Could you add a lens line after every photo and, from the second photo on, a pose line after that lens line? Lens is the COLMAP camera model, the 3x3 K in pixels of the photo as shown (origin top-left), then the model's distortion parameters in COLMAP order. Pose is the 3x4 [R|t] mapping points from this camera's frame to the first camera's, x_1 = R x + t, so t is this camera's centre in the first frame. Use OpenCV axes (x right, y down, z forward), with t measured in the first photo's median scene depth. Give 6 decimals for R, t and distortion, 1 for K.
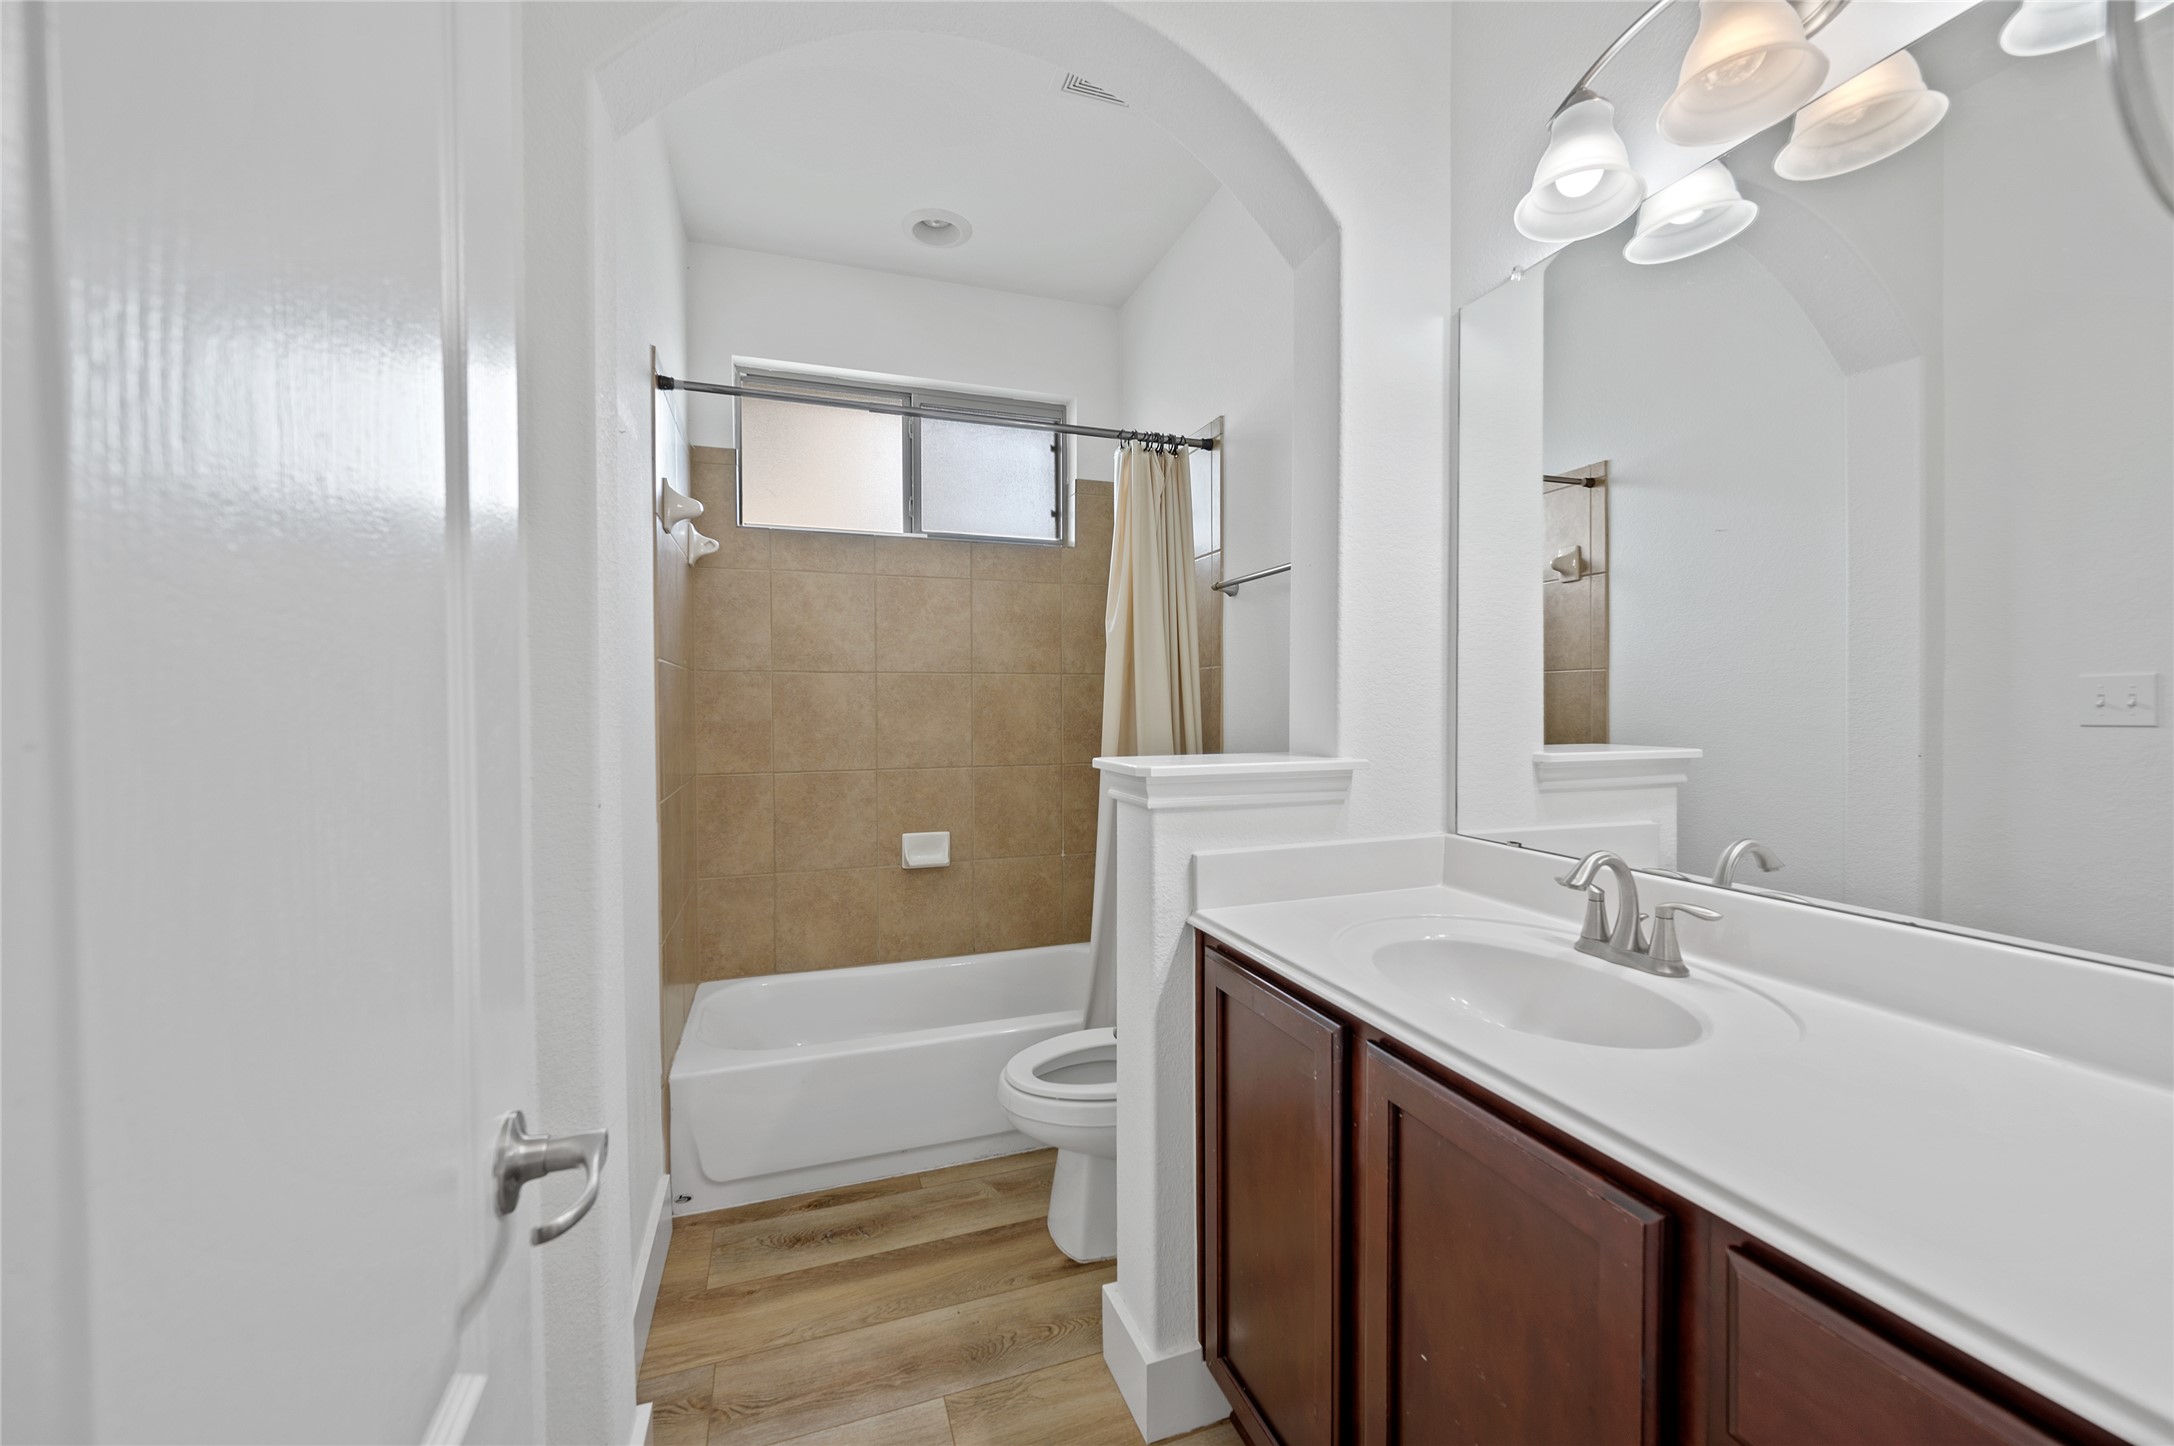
lens RADIAL K [[854.7, 0, 1075.8], [0, 854.7, 716.6], [0, 0, 1]] dist [-0.001434, 0.000174]
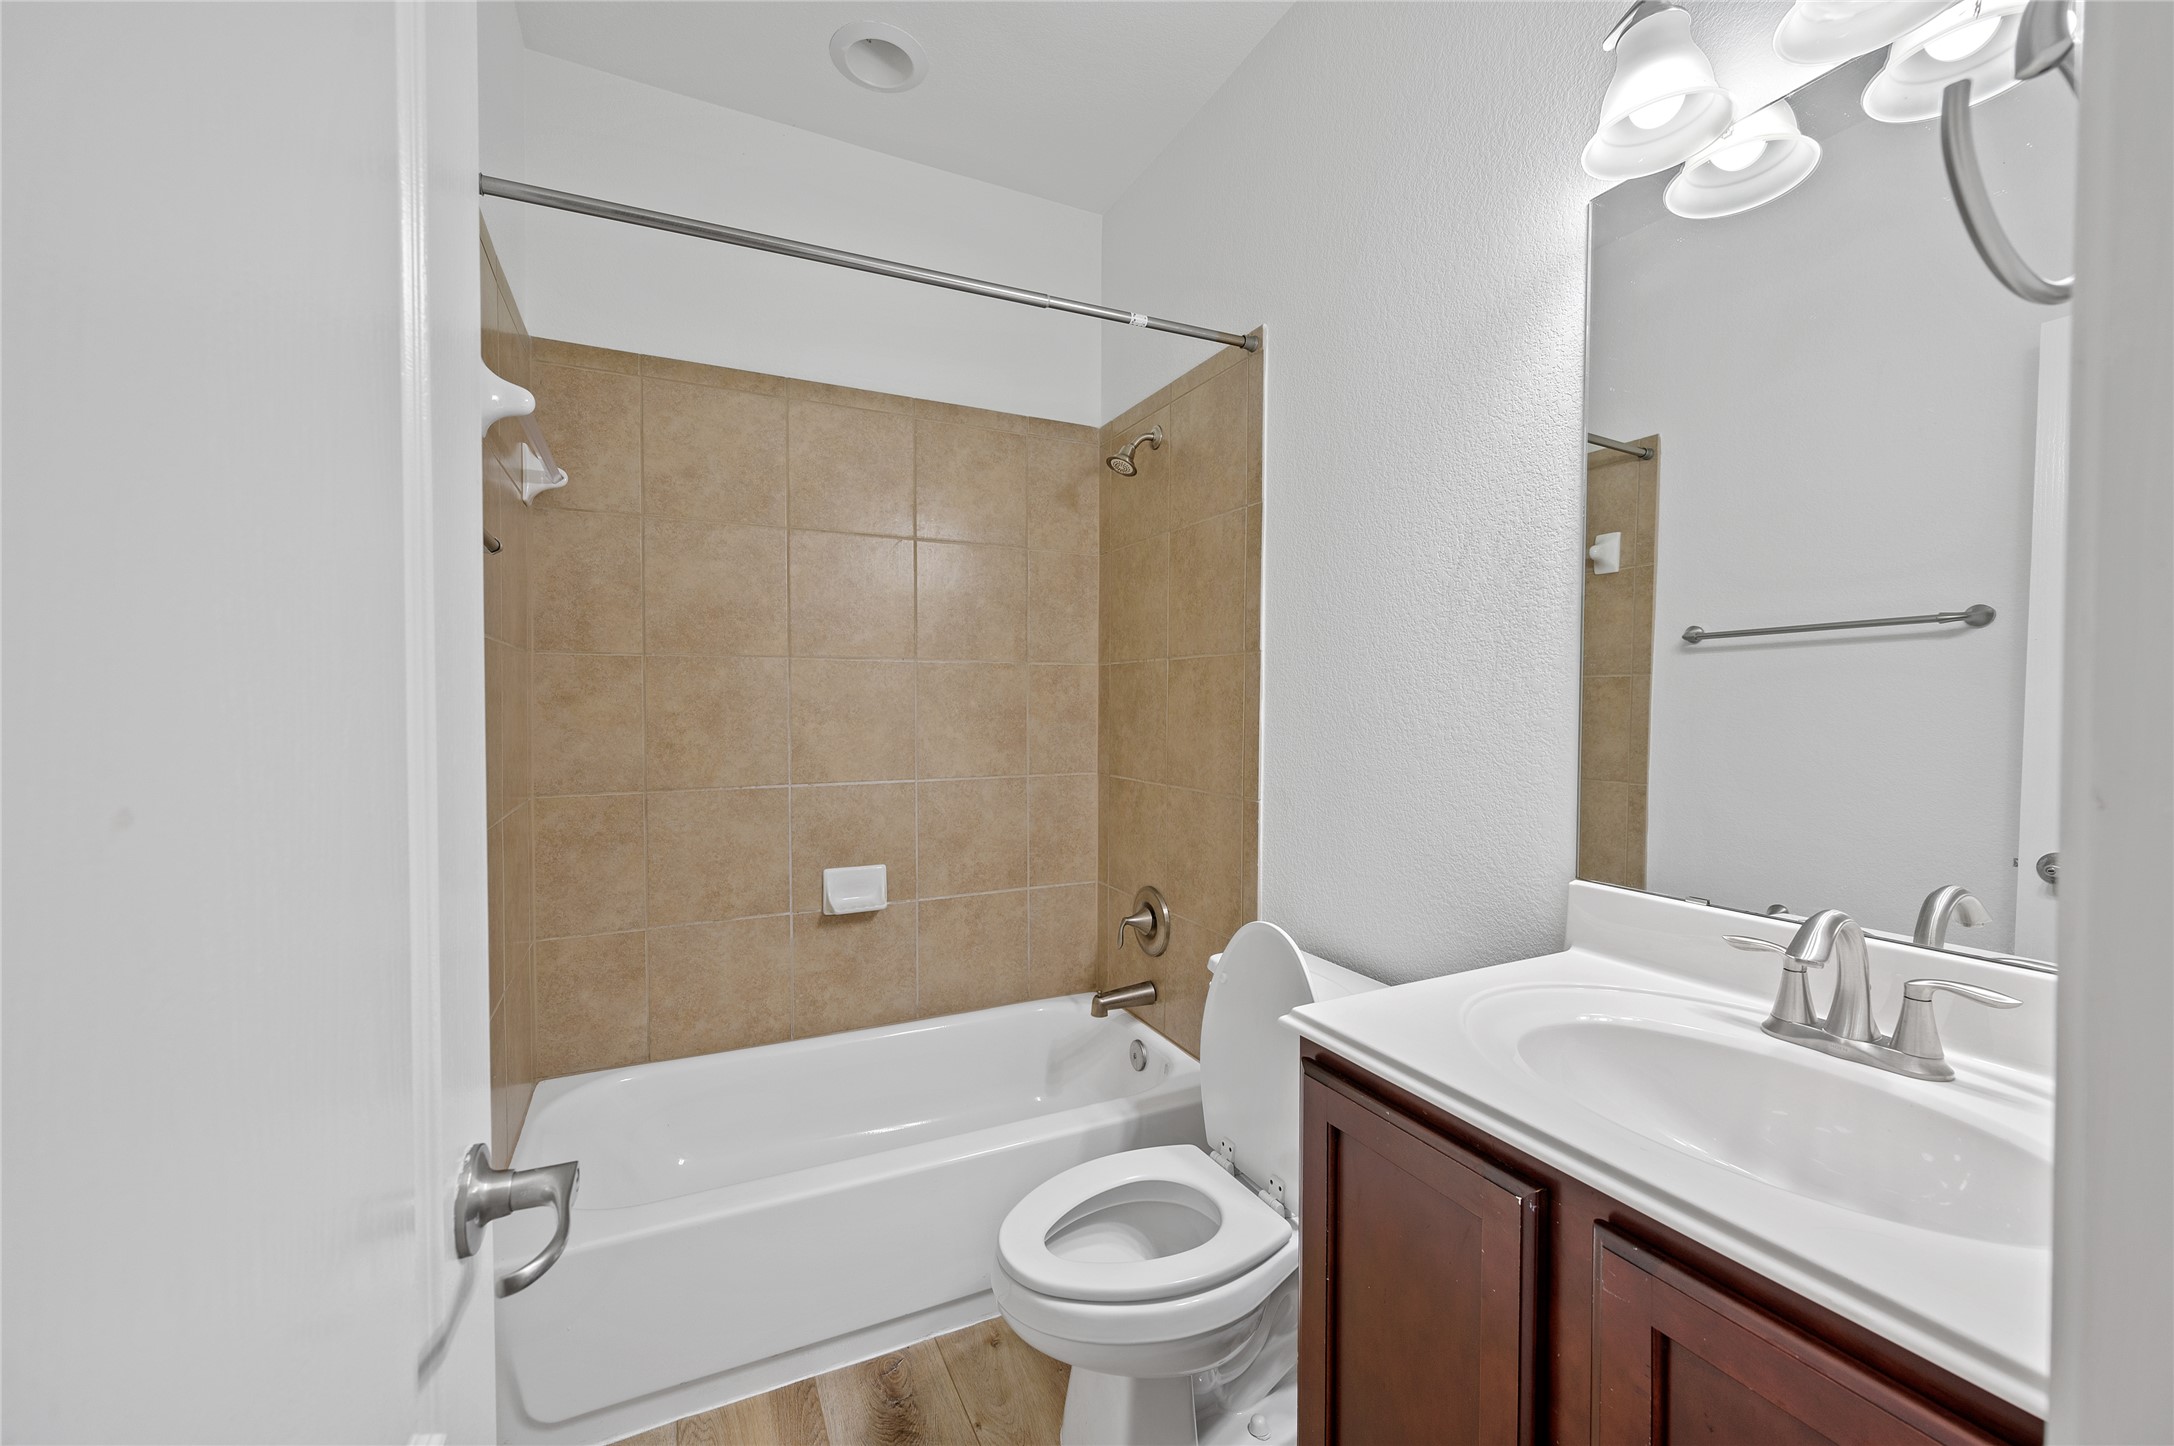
lens RADIAL K [[854.7, 0, 1106.2], [0, 854.7, 721.5], [0, 0, 1]] dist [-0.001434, 0.000174]
pose [[0.990199, 0.008263, 0.139418, -0.098209], [-0.008204, 0.999966, -0.000996, 0.000371], [-0.139421, -0.000157, 0.990233, 0.321961]]
